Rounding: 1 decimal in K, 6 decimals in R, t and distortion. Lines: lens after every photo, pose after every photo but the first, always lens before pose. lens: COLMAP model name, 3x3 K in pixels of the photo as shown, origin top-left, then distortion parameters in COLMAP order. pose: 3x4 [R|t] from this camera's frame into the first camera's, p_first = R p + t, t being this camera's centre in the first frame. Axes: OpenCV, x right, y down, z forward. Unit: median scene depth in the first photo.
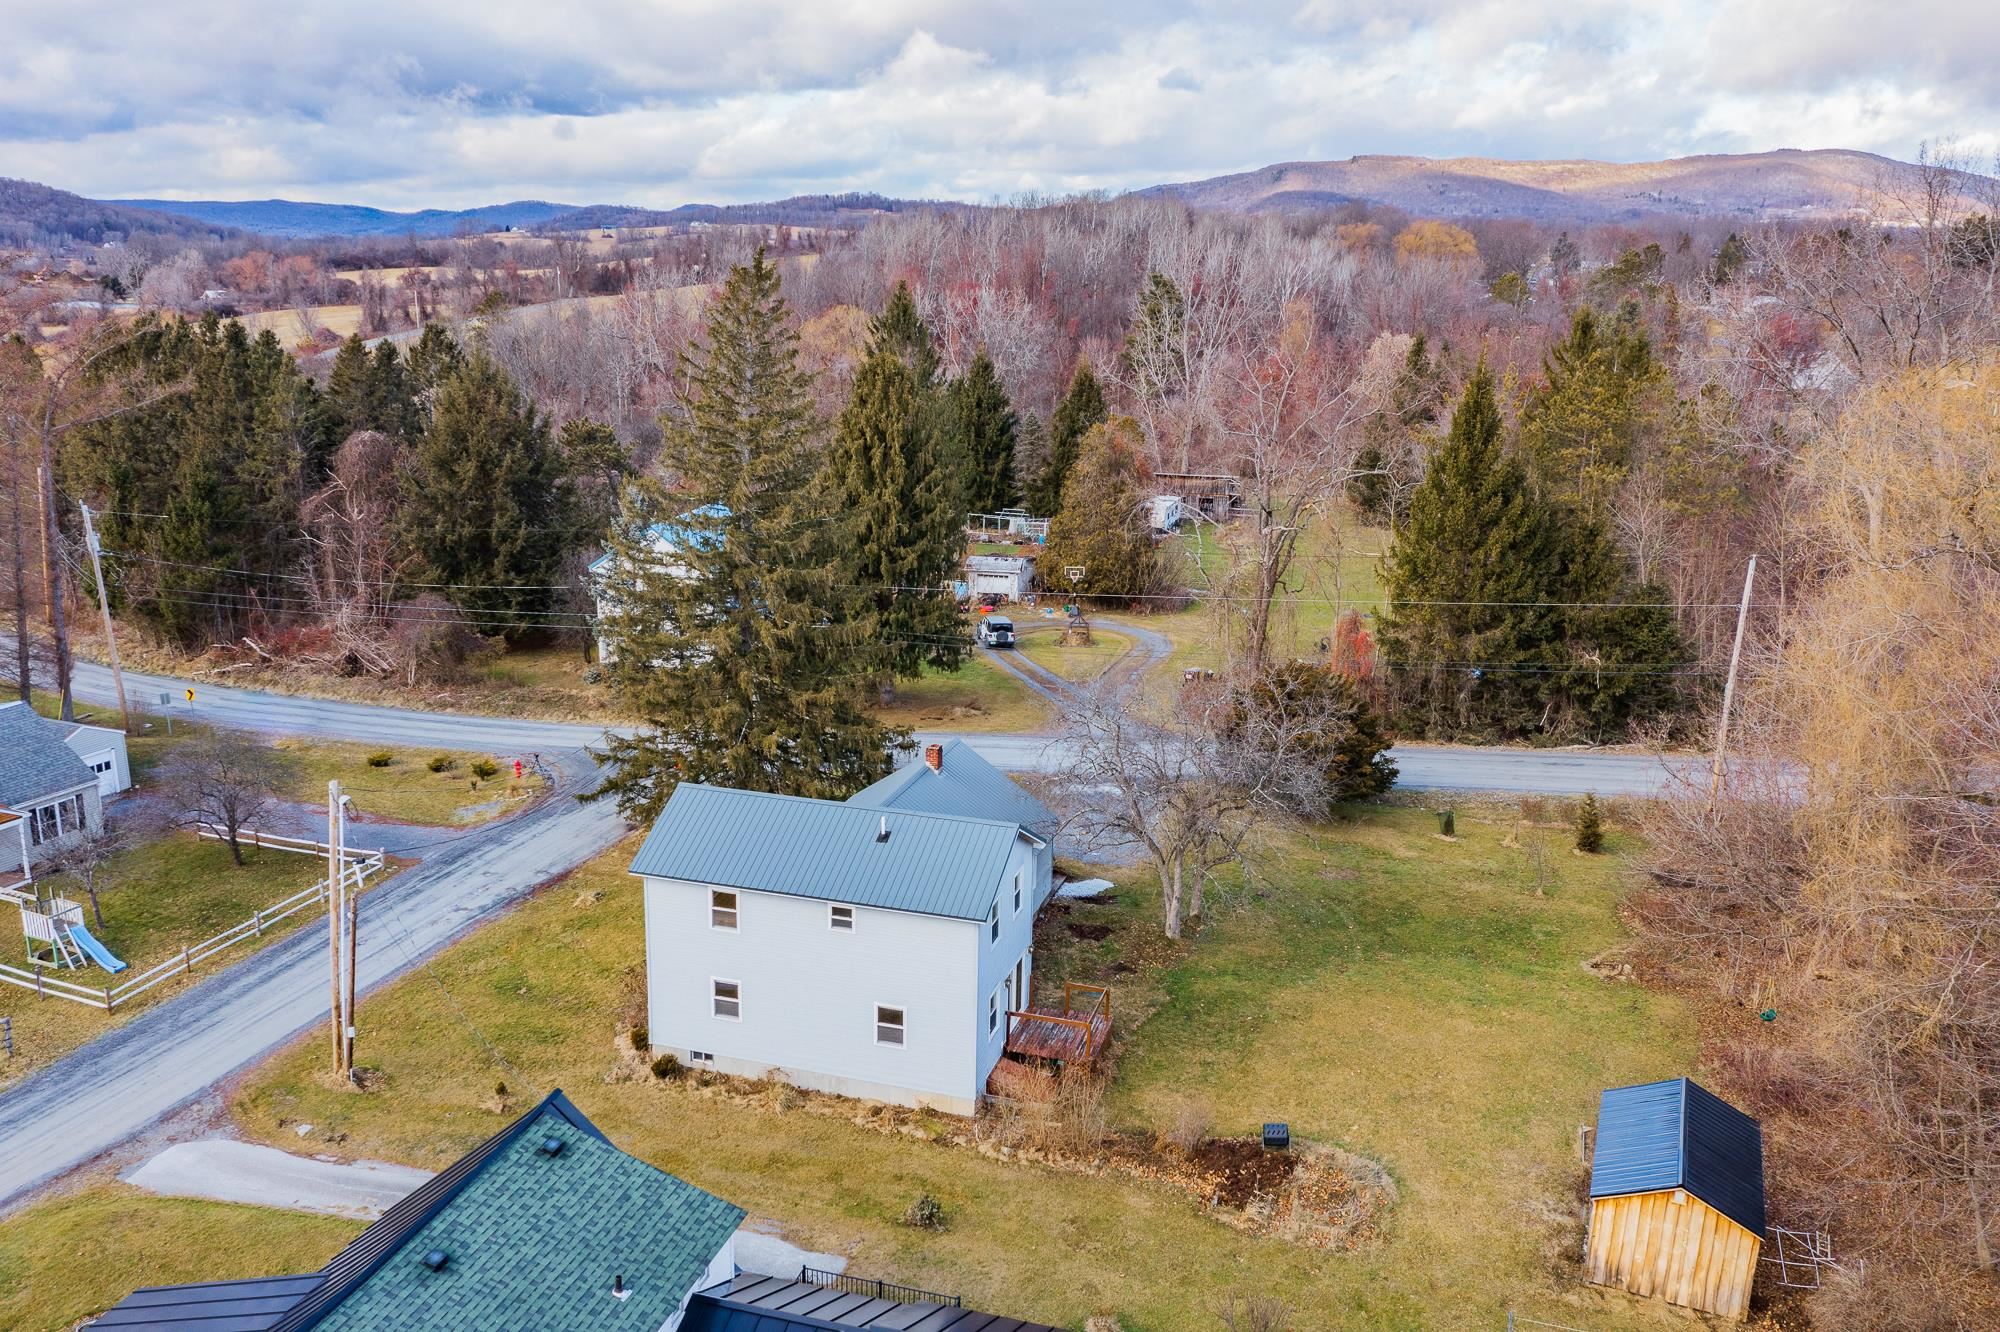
lens RADIAL K [[1611.0, 0, 1000.0], [0, 1611.0, 666.0], [0, 0, 1]] dist [-0.012195, -0.002800]
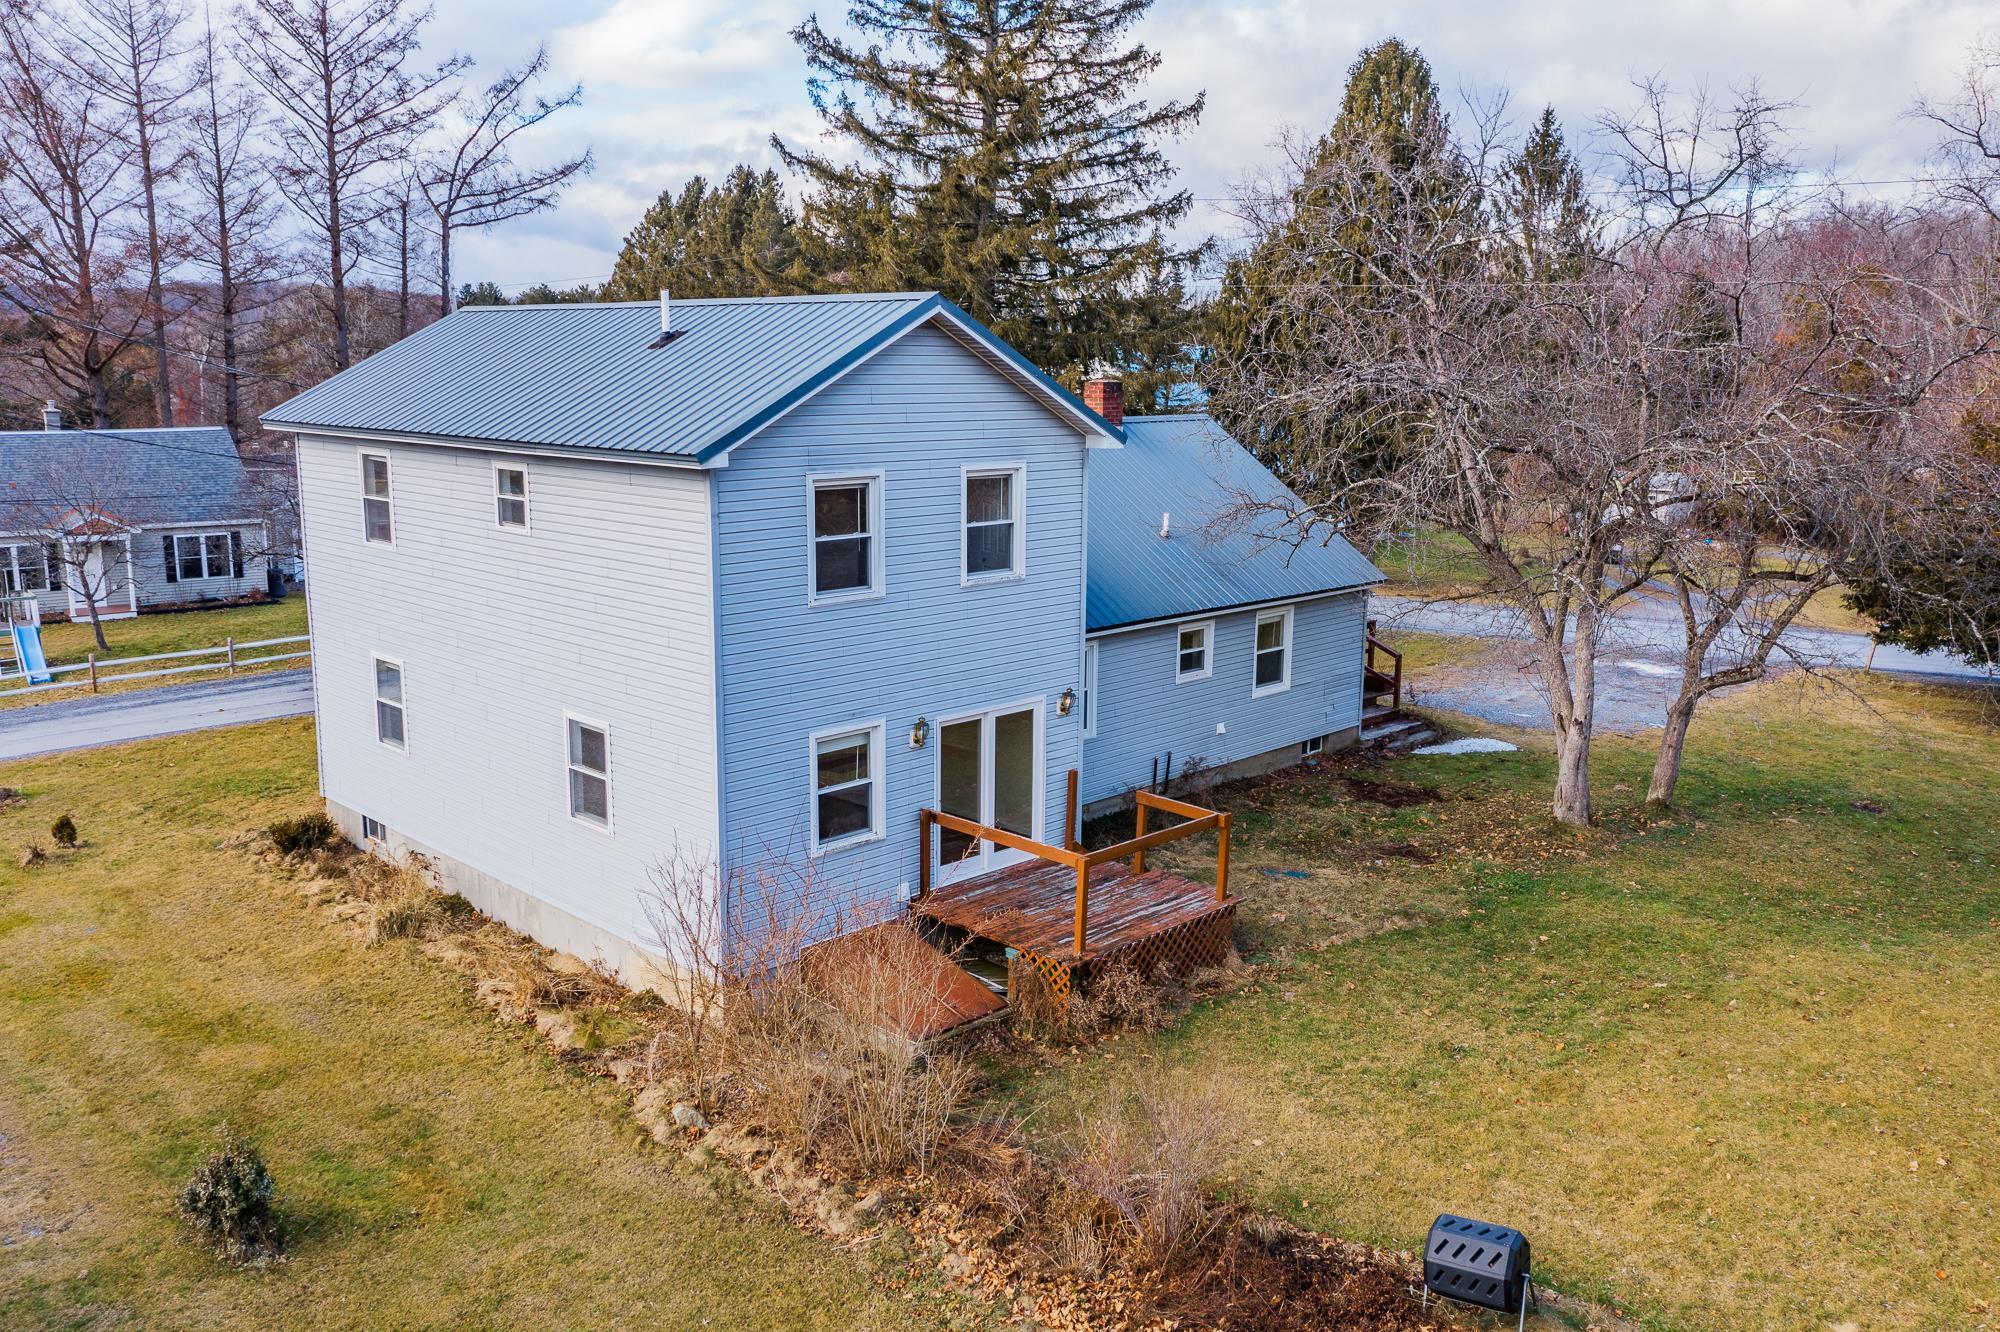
lens RADIAL K [[1588.9, 0, 1000.0], [0, 1588.9, 666.0], [0, 0, 1]] dist [-0.002184, -0.001182]
pose [[0.880571, 0.074121, -0.468082, 0.200311], [-0.106436, 0.993393, -0.042926, 0.190111], [0.461807, 0.087620, 0.882642, 0.640245]]
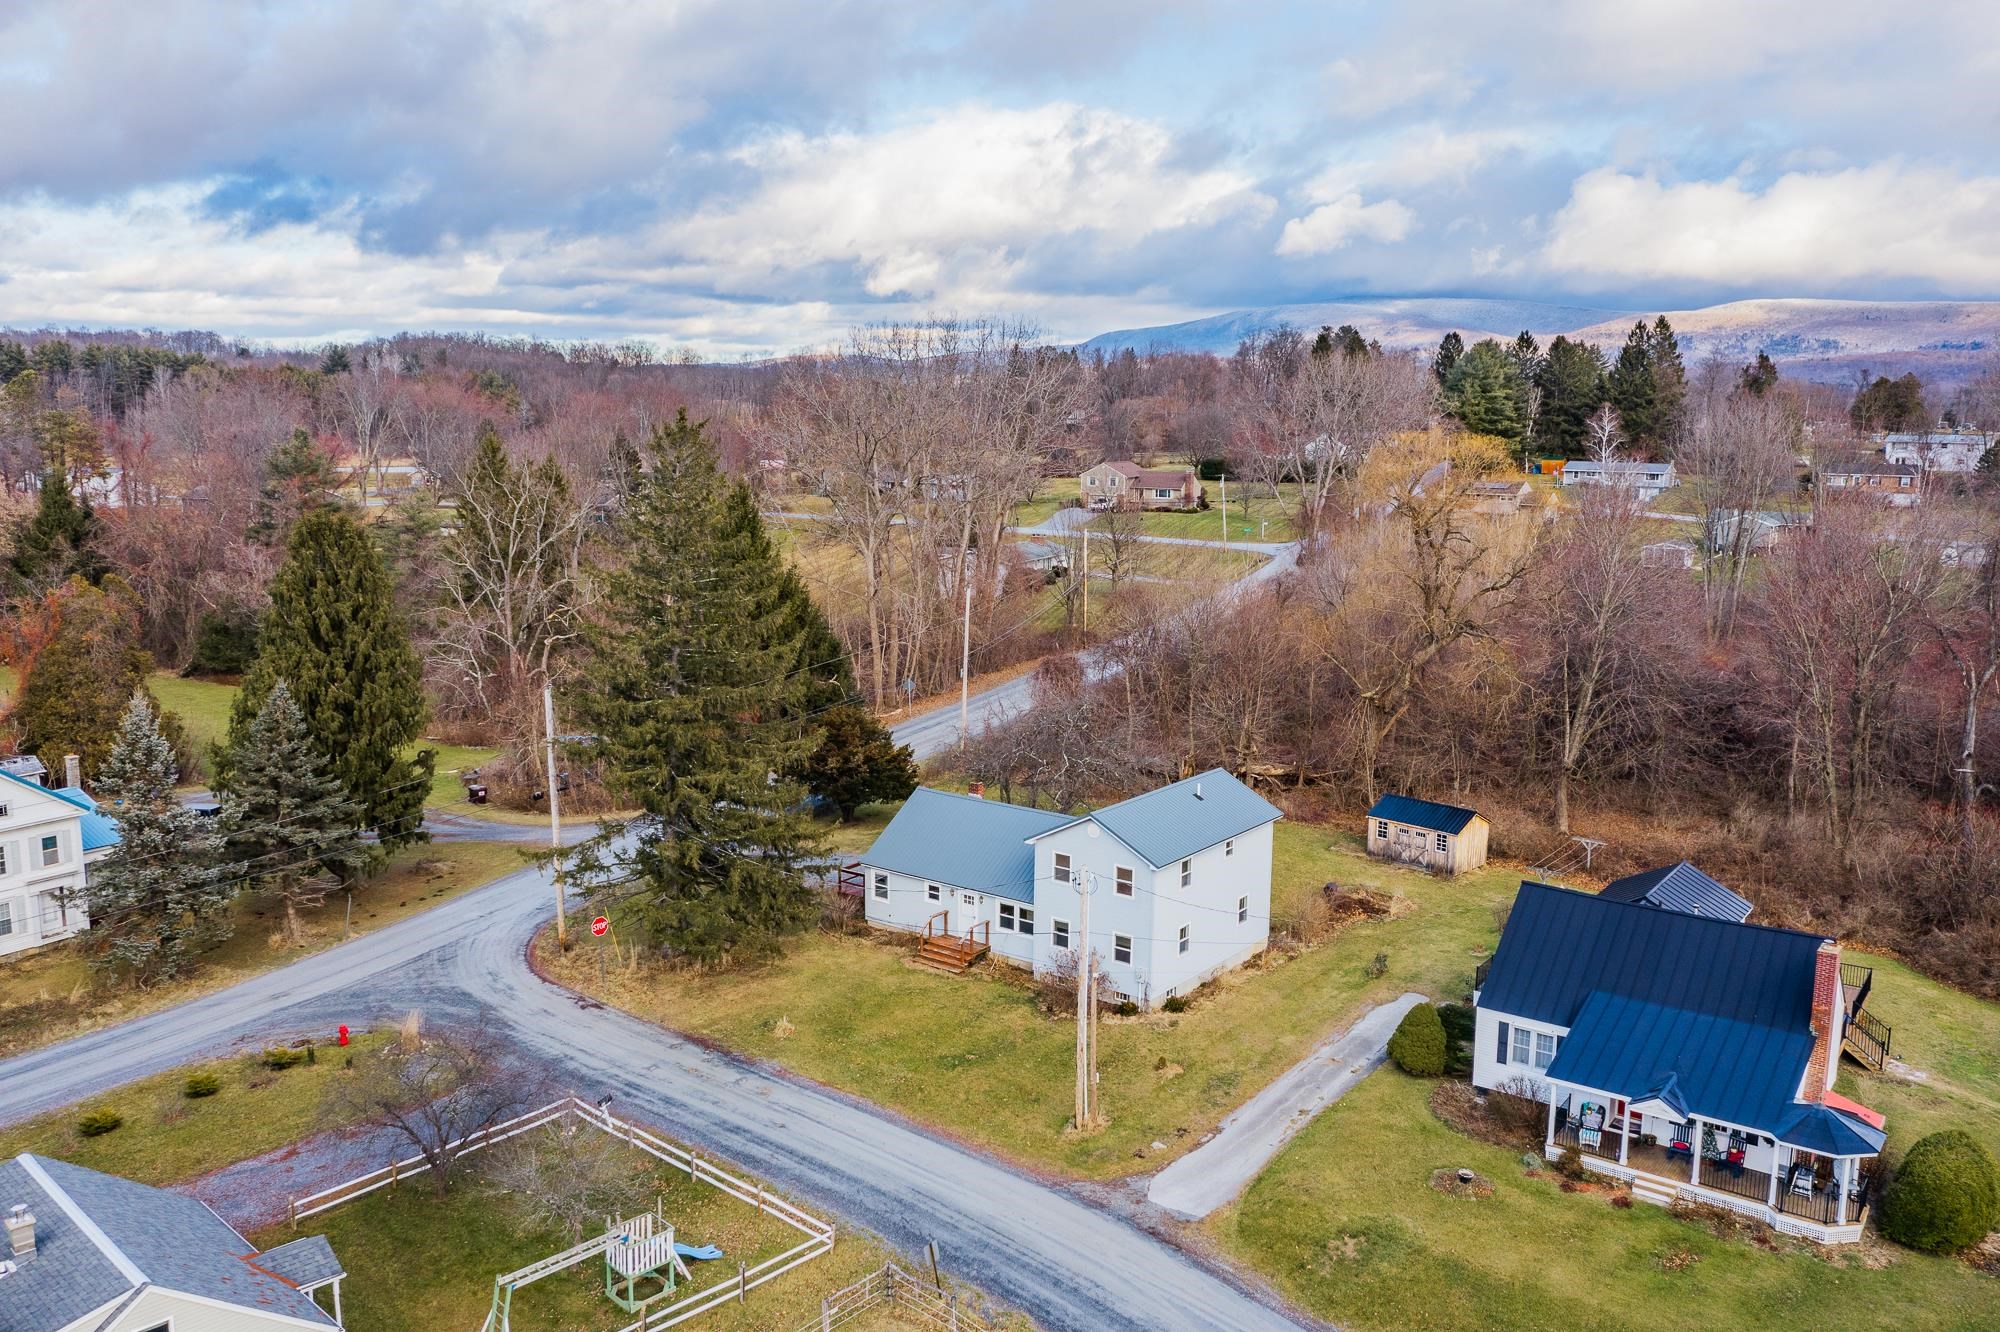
lens RADIAL K [[1588.9, 0, 1000.0], [0, 1588.9, 666.0], [0, 0, 1]] dist [-0.002184, -0.001182]
pose [[0.354362, -0.169227, 0.919668, -1.398903], [0.234394, 0.968165, 0.087835, -0.174218], [-0.905255, 0.184440, 0.382747, 0.549685]]
